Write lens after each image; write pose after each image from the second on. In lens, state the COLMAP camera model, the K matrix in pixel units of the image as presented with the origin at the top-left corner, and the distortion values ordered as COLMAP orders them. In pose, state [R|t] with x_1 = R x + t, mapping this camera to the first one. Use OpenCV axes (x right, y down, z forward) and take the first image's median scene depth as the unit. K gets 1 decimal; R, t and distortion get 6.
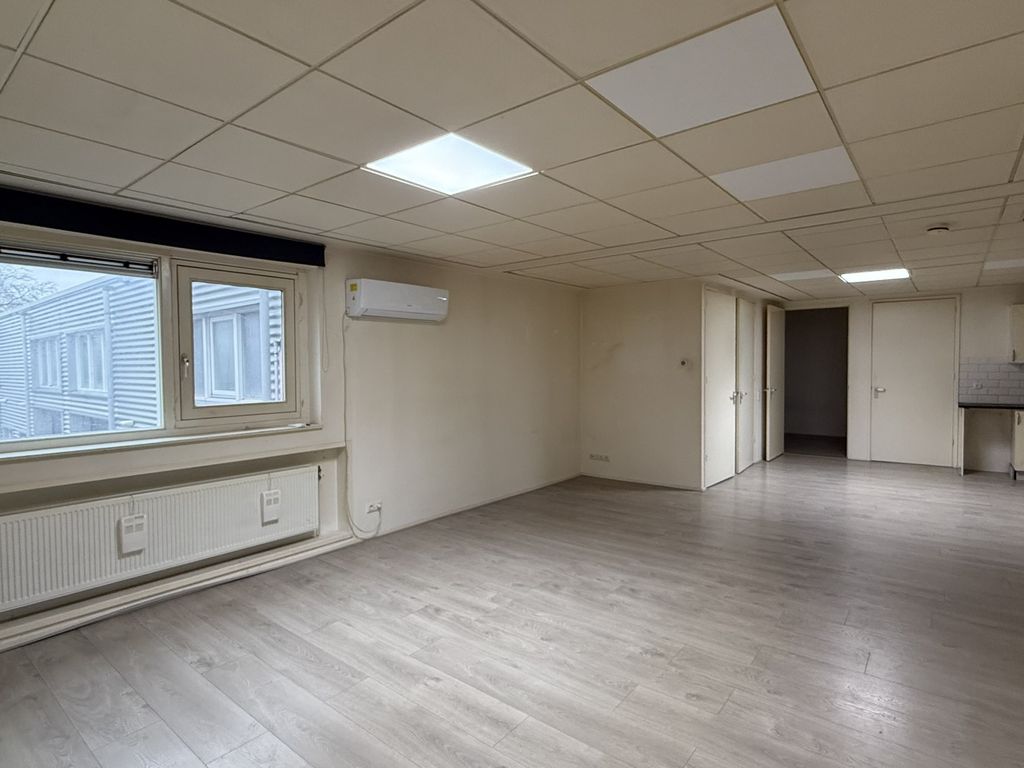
lens RADIAL K [[544.1, 0, 509.4], [0, 544.1, 383.9], [0, 0, 1]] dist [0.000690, 0.000372]
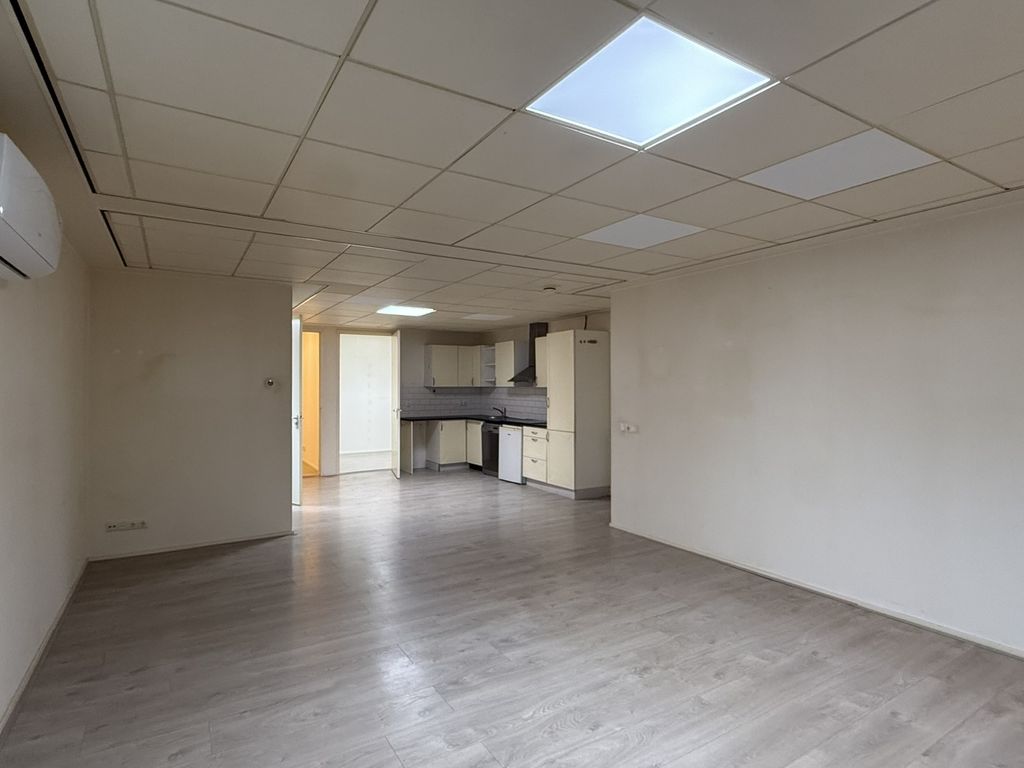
lens RADIAL K [[544.1, 0, 508.8], [0, 544.1, 384.6], [0, 0, 1]] dist [0.000690, 0.000372]
pose [[0.336197, 0.012440, 0.941709, -0.312758], [0.031104, 0.999221, -0.024305, -0.004789], [-0.941278, 0.037462, 0.335548, 0.360301]]
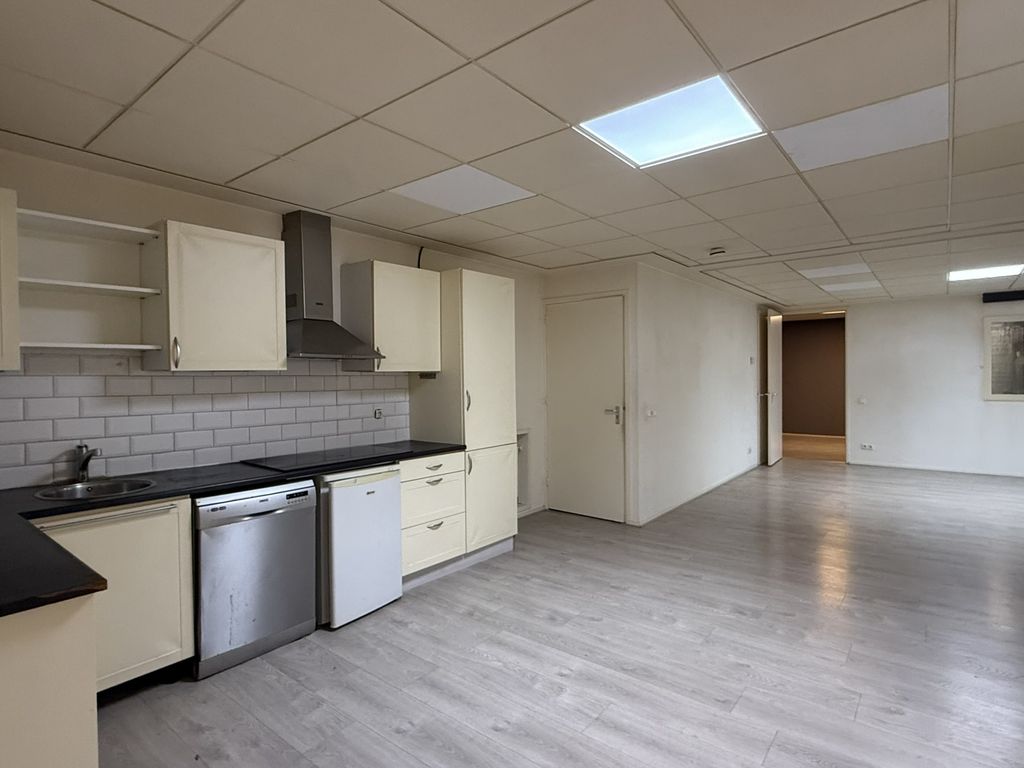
lens RADIAL K [[544.1, 0, 511.8], [0, 544.1, 381.8], [0, 0, 1]] dist [0.000690, 0.000372]
pose [[-0.999828, 0.017948, -0.004610, 0.572819], [0.017728, 0.998879, 0.043894, -0.034768], [0.005393, 0.043804, -0.999026, 1.130152]]
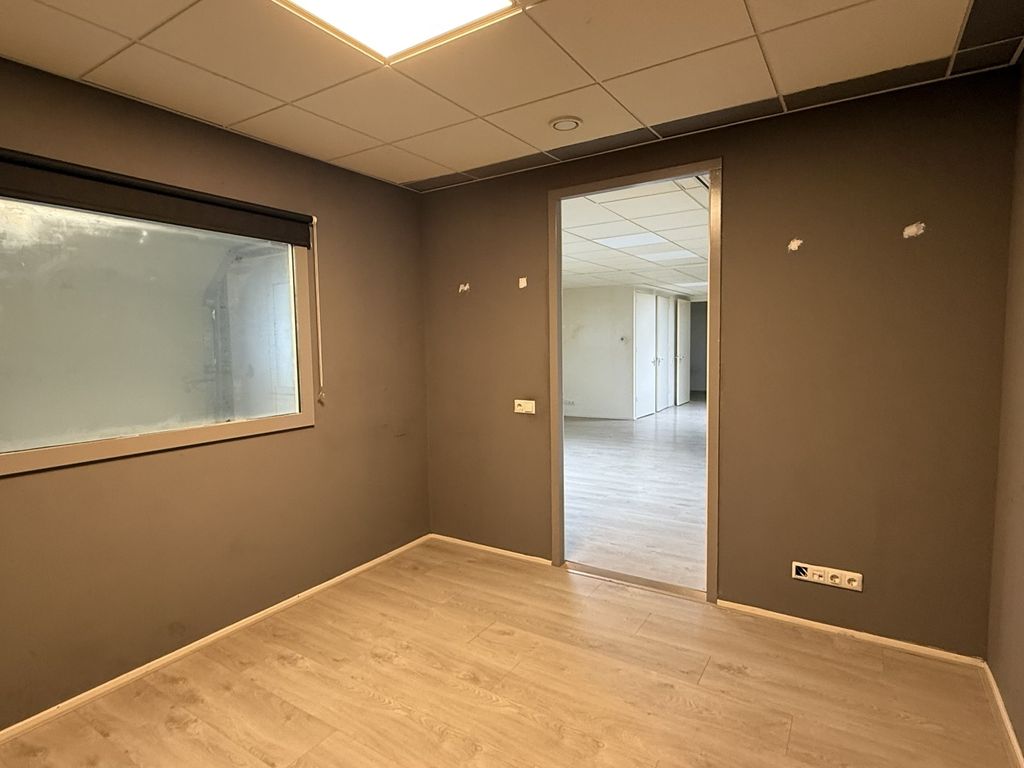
lens RADIAL K [[544.1, 0, 512.6], [0, 544.1, 384.8], [0, 0, 1]] dist [0.000690, 0.000372]
pose [[0.993527, -0.017154, 0.112296, -0.160870], [0.012442, 0.999018, 0.042527, 0.021305], [-0.112915, -0.040854, 0.992764, -0.489776]]
